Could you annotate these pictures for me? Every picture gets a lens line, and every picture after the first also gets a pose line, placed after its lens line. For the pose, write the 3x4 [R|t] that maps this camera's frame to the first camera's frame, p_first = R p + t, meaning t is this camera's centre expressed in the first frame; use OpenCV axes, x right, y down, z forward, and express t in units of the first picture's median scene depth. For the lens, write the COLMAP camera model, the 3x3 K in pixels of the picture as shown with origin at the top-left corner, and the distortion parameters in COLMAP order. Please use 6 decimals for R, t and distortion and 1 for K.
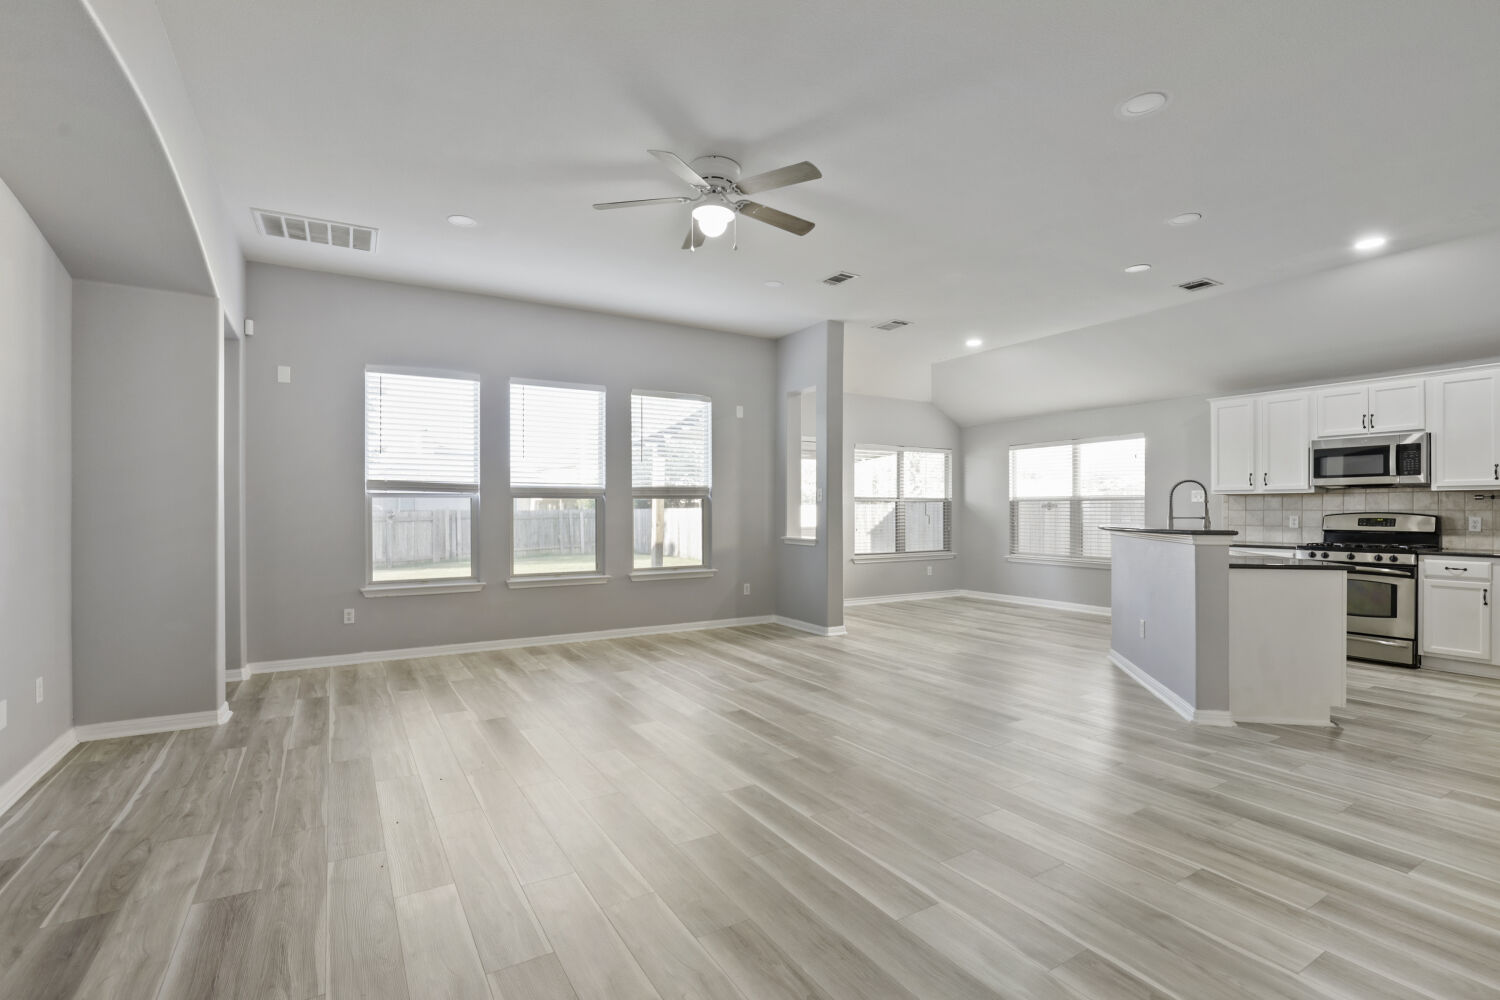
lens RADIAL K [[687.5, 0, 739.5], [0, 687.5, 509.9], [0, 0, 1]] dist [-0.033529, 0.006196]
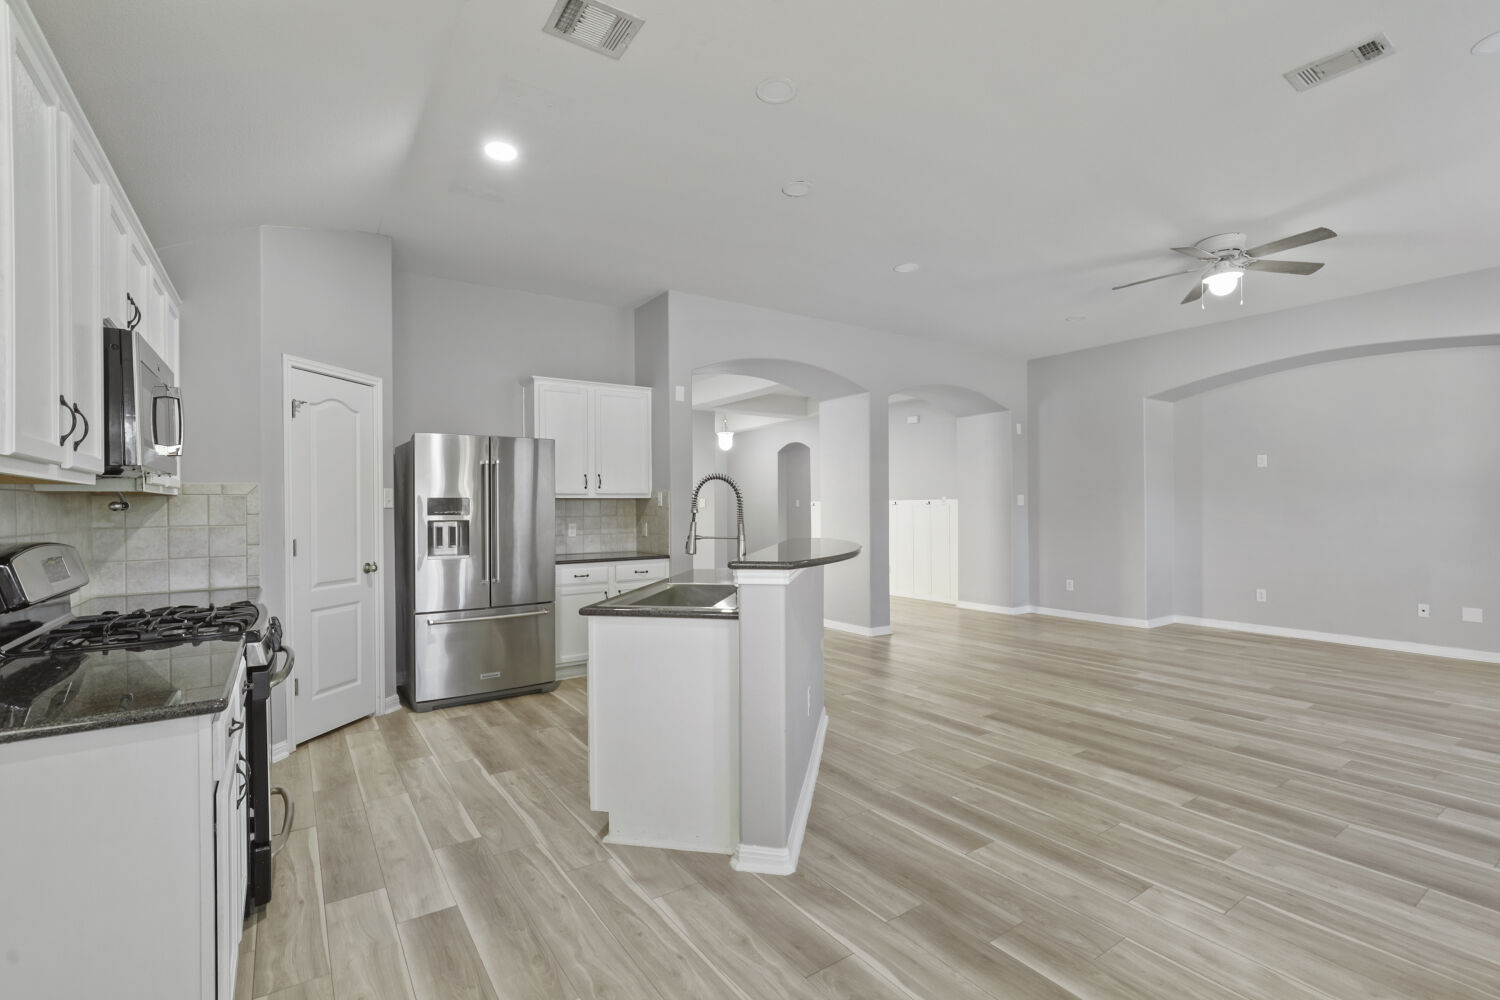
lens RADIAL K [[687.5, 0, 724.8], [0, 687.5, 513.8], [0, 0, 1]] dist [-0.033529, 0.006196]
pose [[-0.999230, 0.004263, -0.039003, 0.583862], [0.003757, 0.999908, 0.013041, -0.014835], [0.039055, 0.012885, -0.999154, 1.388350]]
